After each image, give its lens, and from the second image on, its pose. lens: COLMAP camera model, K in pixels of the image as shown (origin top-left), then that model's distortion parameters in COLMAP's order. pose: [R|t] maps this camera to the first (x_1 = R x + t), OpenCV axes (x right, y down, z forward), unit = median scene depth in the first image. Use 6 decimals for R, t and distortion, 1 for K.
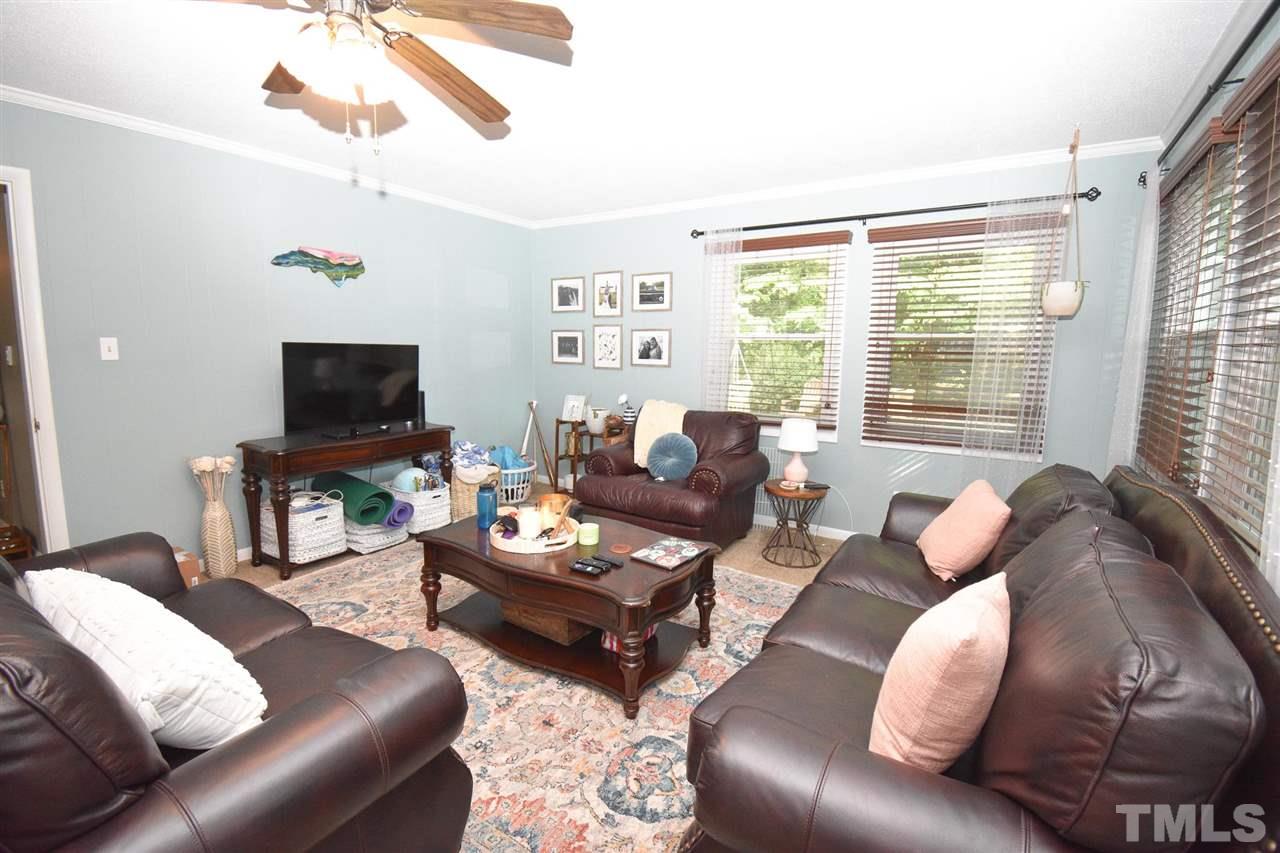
lens RADIAL K [[567.0, 0, 641.1], [0, 567.0, 420.3], [0, 0, 1]] dist [0.024351, -0.029500]
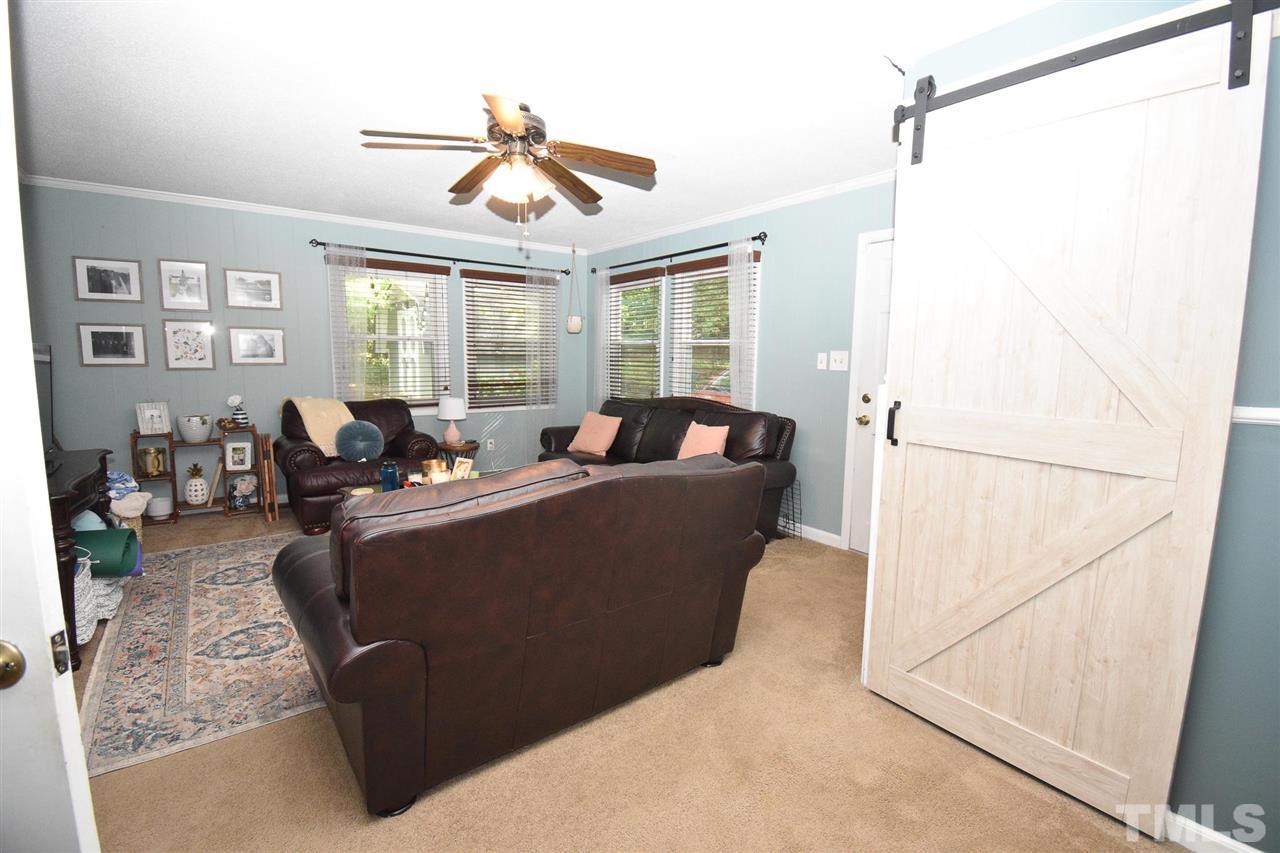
lens RADIAL K [[567.0, 0, 641.1], [0, 567.0, 420.3], [0, 0, 1]] dist [0.024351, -0.029500]
pose [[0.353882, -0.119812, 0.927584, -0.700474], [0.111312, 0.990108, 0.085421, -0.011204], [-0.928643, 0.073022, 0.363718, 0.034683]]
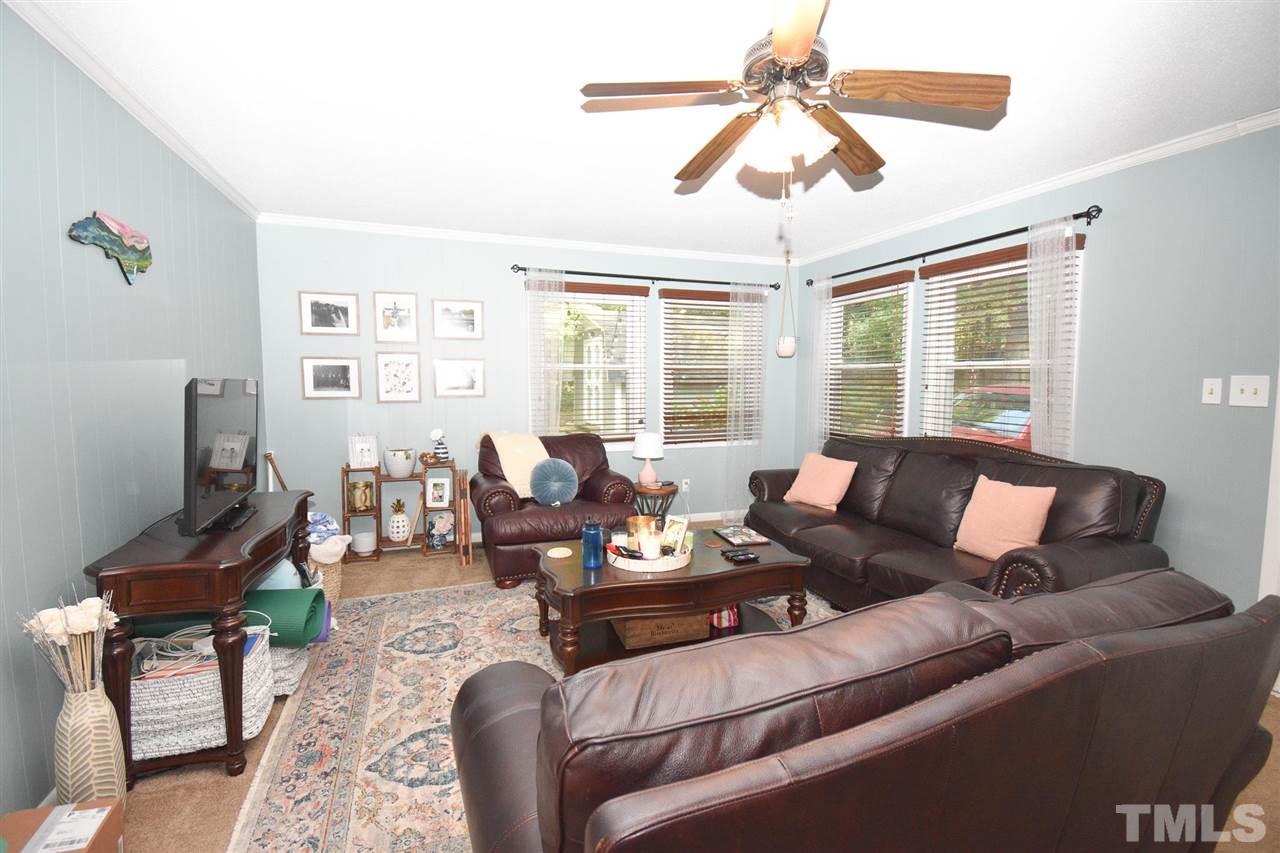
lens RADIAL K [[567.0, 0, 641.1], [0, 567.0, 420.3], [0, 0, 1]] dist [0.024351, -0.029500]
pose [[0.607224, -0.074165, 0.791062, -0.572416], [0.109139, 0.993982, 0.009414, -0.034039], [-0.786999, 0.080619, 0.611664, 0.193371]]
